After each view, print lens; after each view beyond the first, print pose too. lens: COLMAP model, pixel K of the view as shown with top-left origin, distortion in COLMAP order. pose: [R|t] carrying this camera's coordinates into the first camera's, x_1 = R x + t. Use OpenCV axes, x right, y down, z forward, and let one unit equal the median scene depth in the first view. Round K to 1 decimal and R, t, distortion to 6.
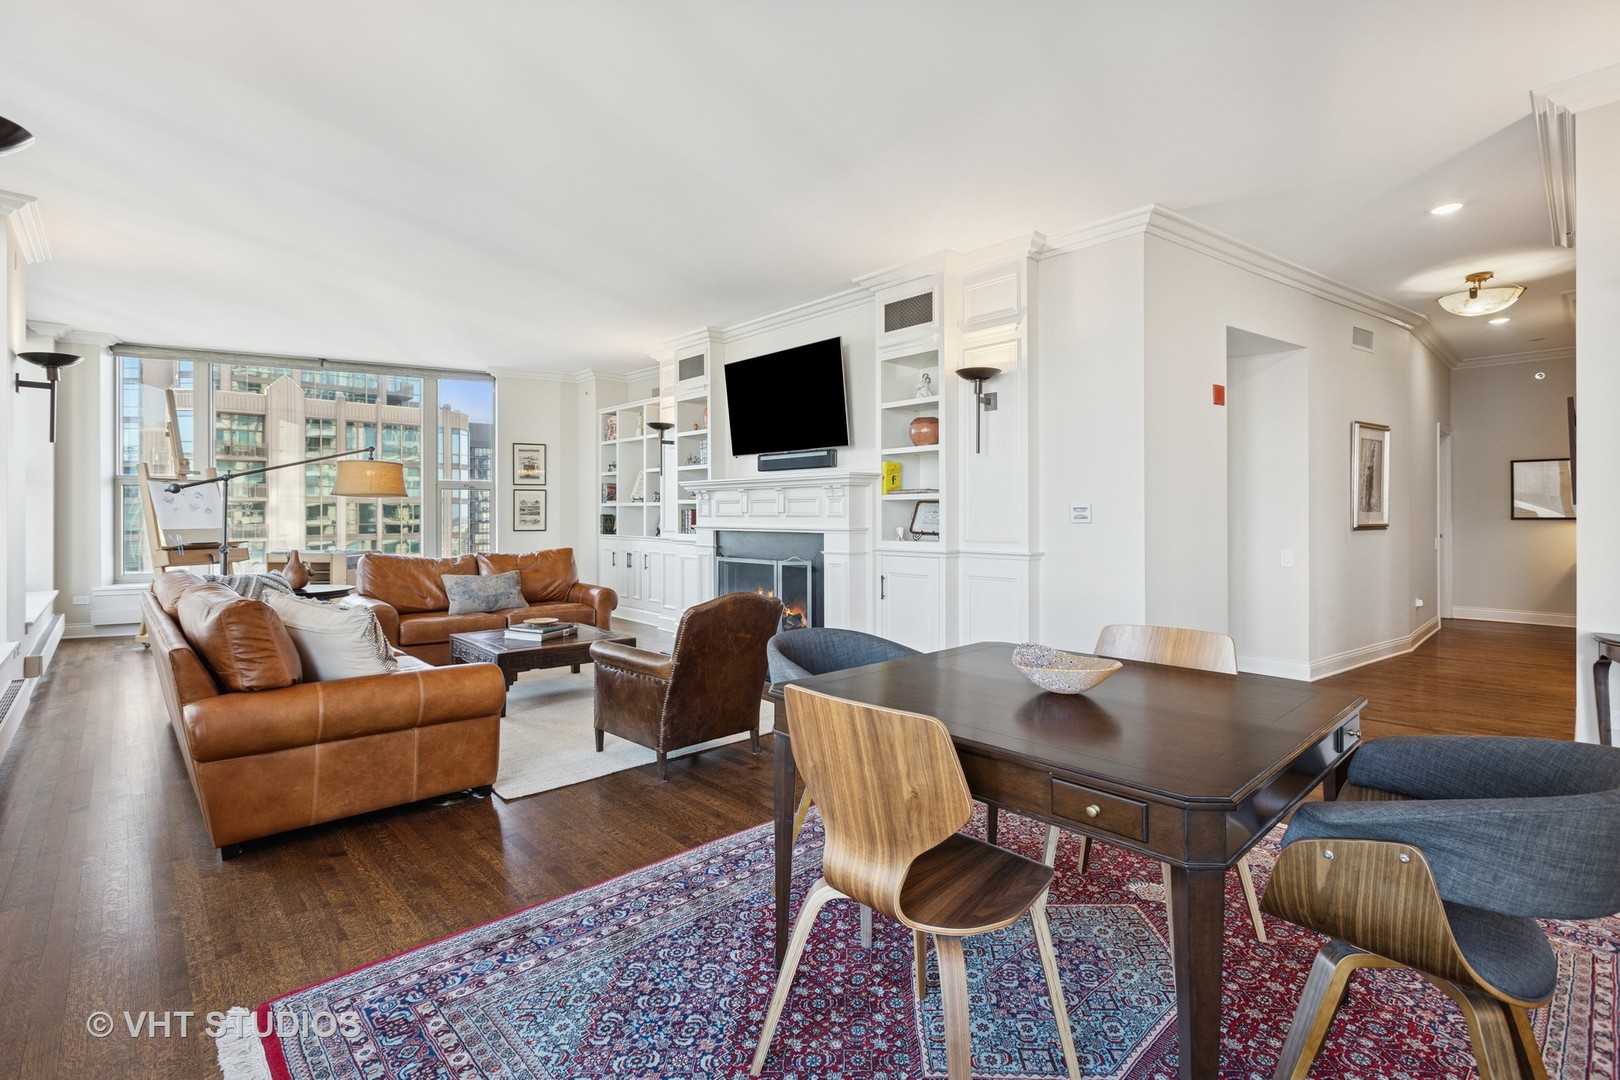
lens RADIAL K [[724.0, 0, 797.8], [0, 724.0, 515.3], [0, 0, 1]] dist [-0.000762, -0.000215]
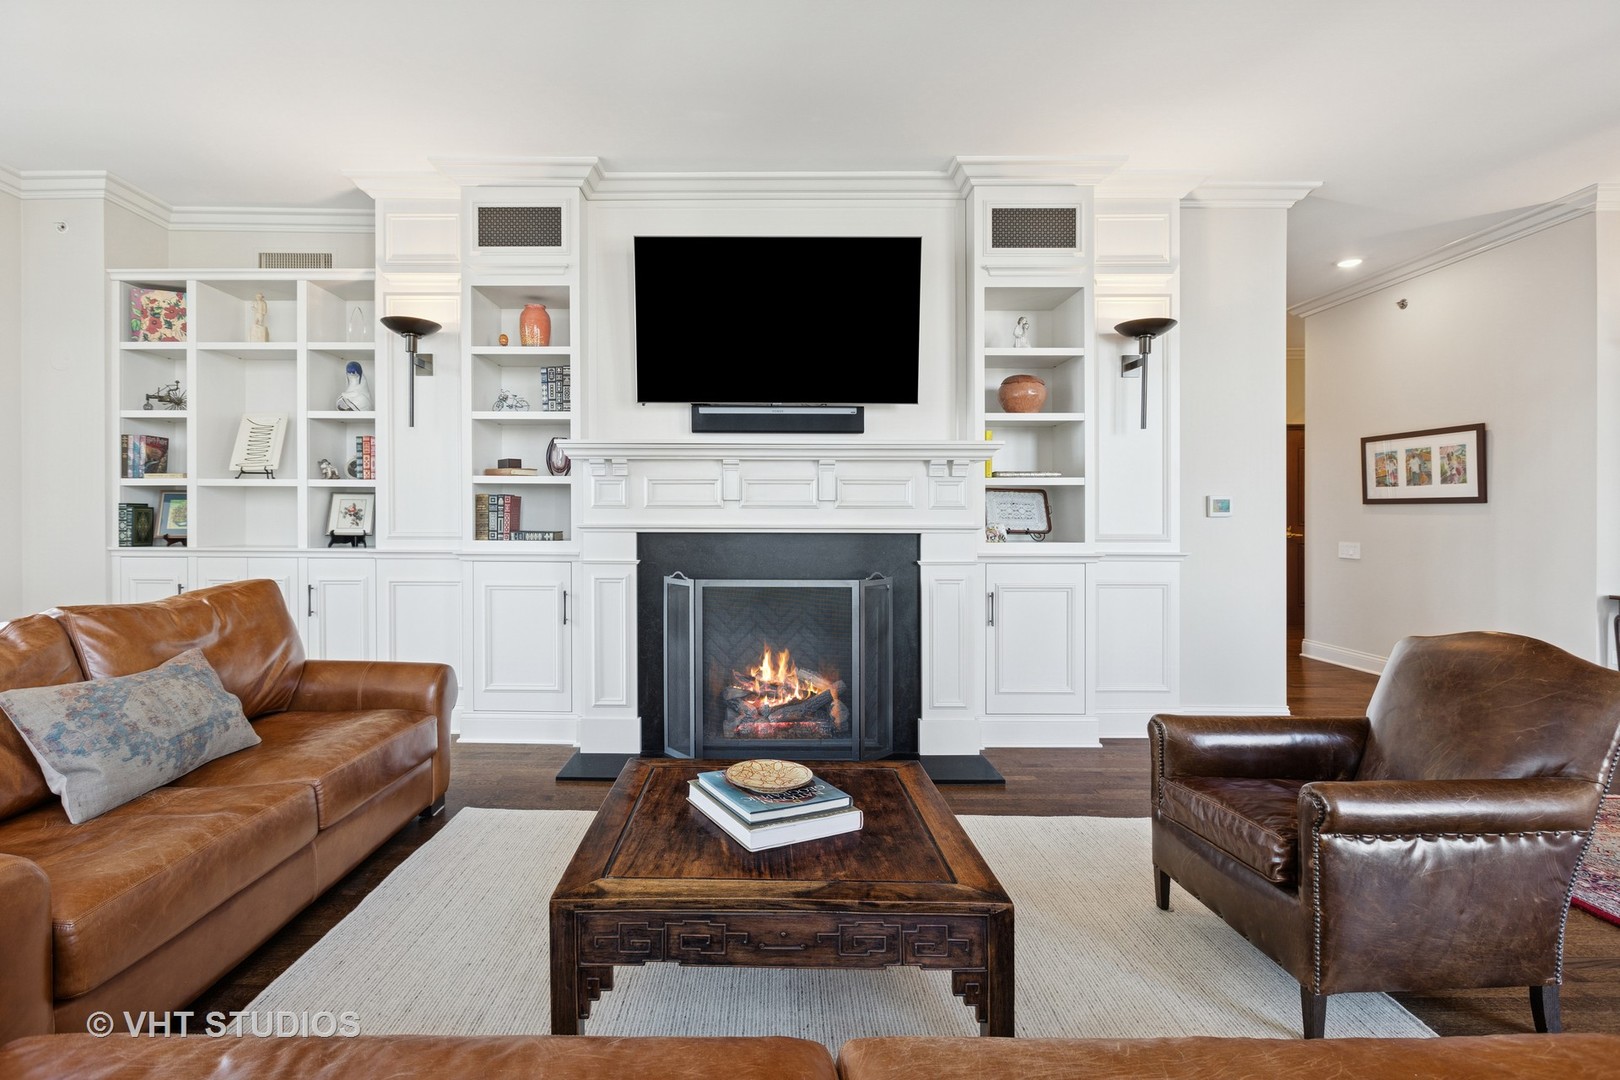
lens RADIAL K [[791.1, 0, 809.4], [0, 791.1, 510.2], [0, 0, 1]] dist [-0.002801, -0.000665]
pose [[0.691899, -0.002818, 0.721989, -0.472459], [-0.001638, 0.999984, 0.005472, -0.000162], [-0.721992, -0.004968, 0.691883, 0.501180]]
